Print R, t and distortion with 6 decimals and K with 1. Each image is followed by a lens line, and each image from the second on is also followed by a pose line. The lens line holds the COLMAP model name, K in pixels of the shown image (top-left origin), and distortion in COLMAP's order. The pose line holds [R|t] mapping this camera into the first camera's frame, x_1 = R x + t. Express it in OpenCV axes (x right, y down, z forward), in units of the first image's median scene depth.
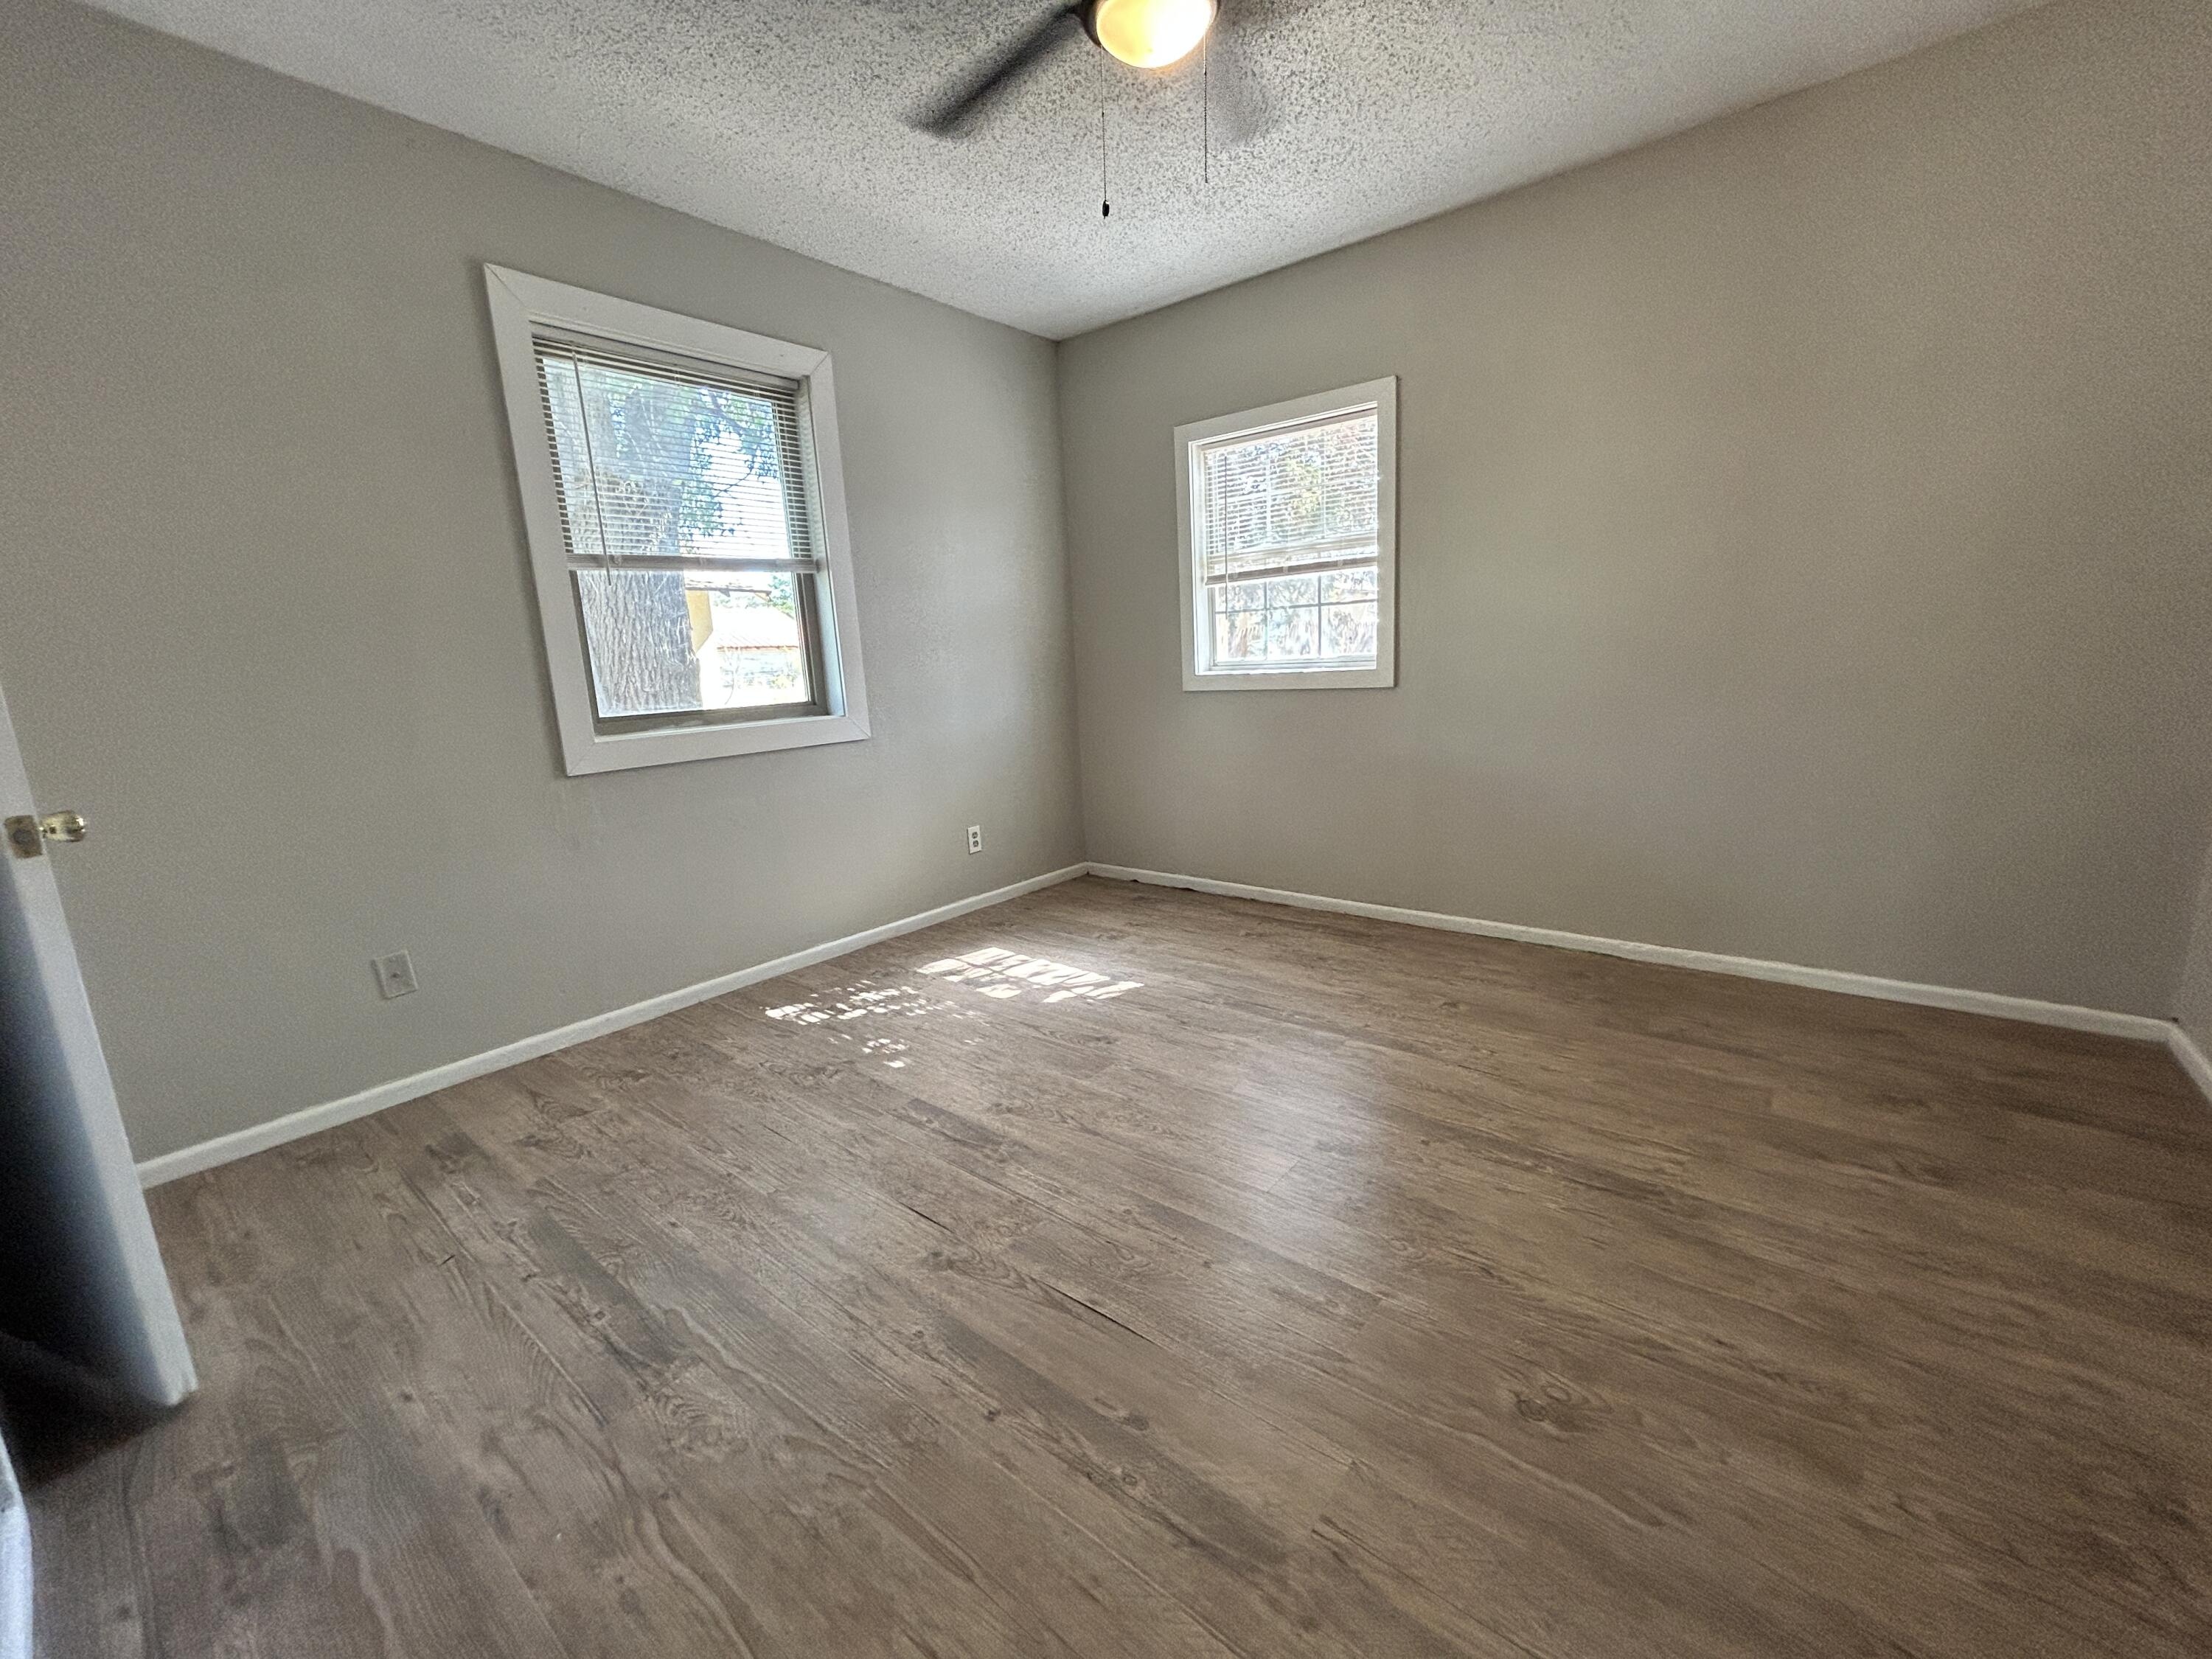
lens RADIAL K [[883.5, 0, 1106.0], [0, 883.5, 829.5], [0, 0, 1]] dist [-0.008420, 0.005106]
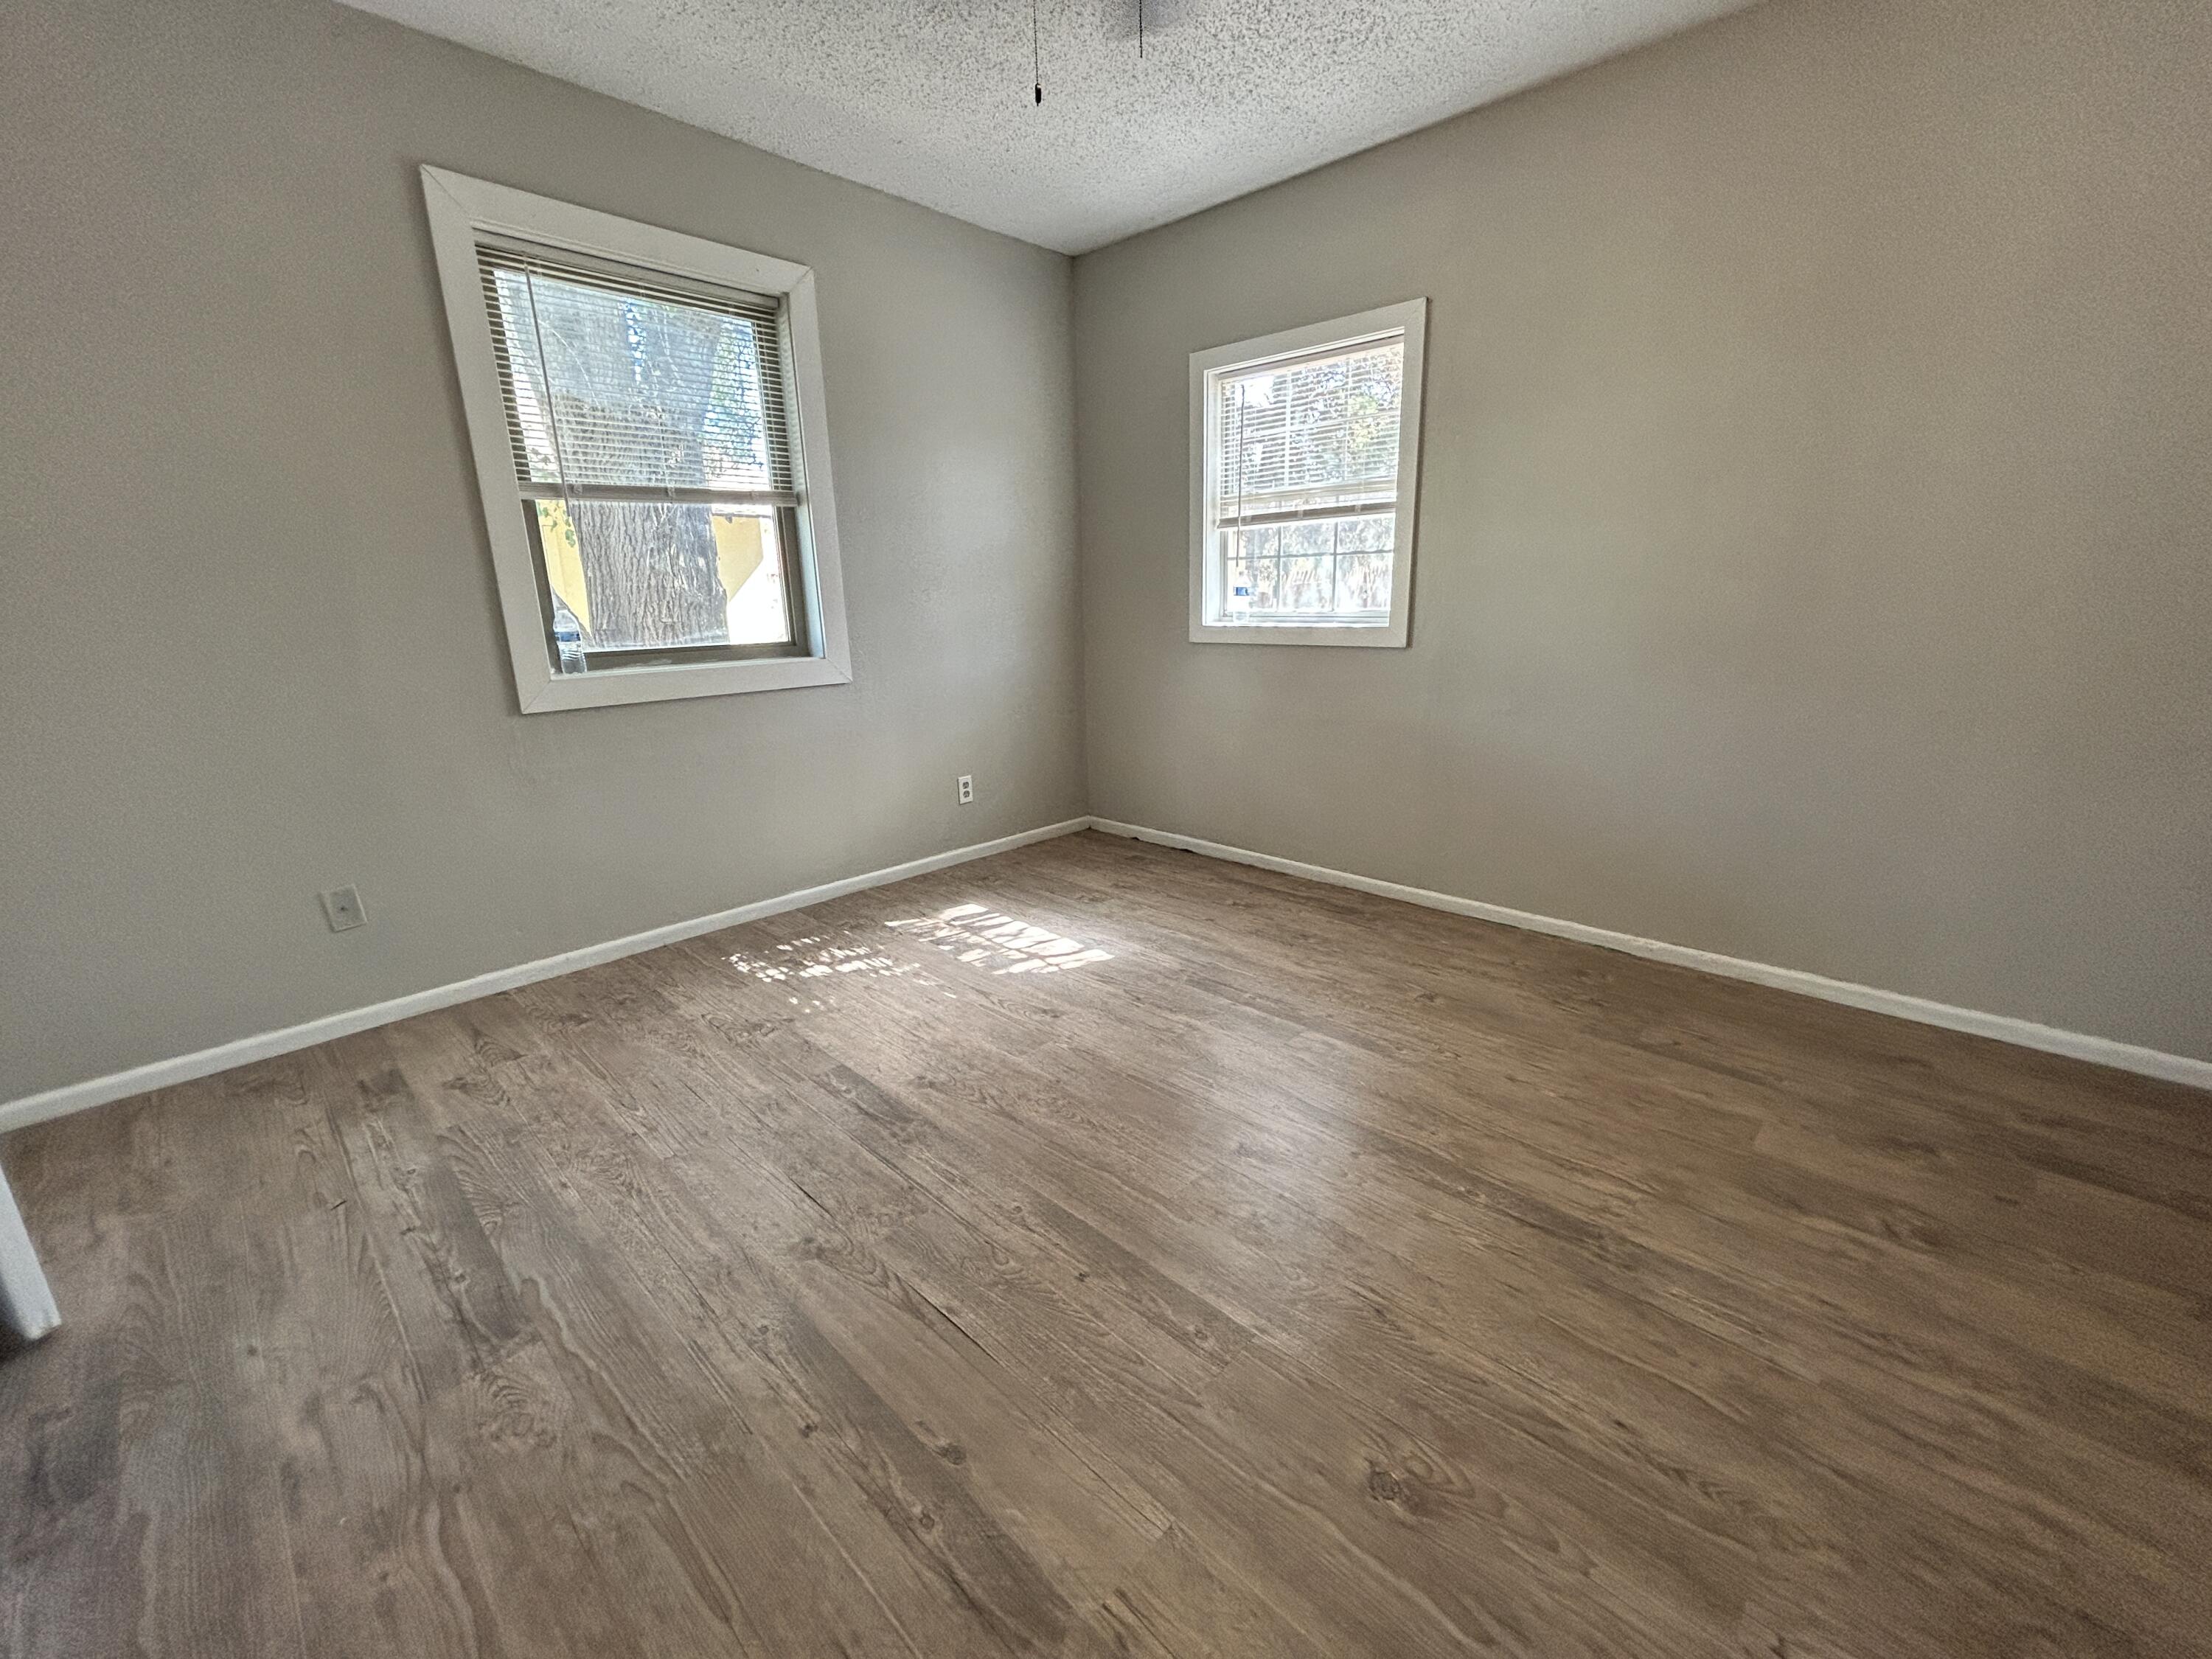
lens RADIAL K [[883.5, 0, 1106.0], [0, 883.5, 829.5], [0, 0, 1]] dist [-0.008420, 0.005106]
pose [[0.996548, 0.048200, -0.067599, 0.122010], [-0.043506, 0.996649, 0.069264, -0.031715], [0.070711, -0.066084, 0.995305, 0.068047]]
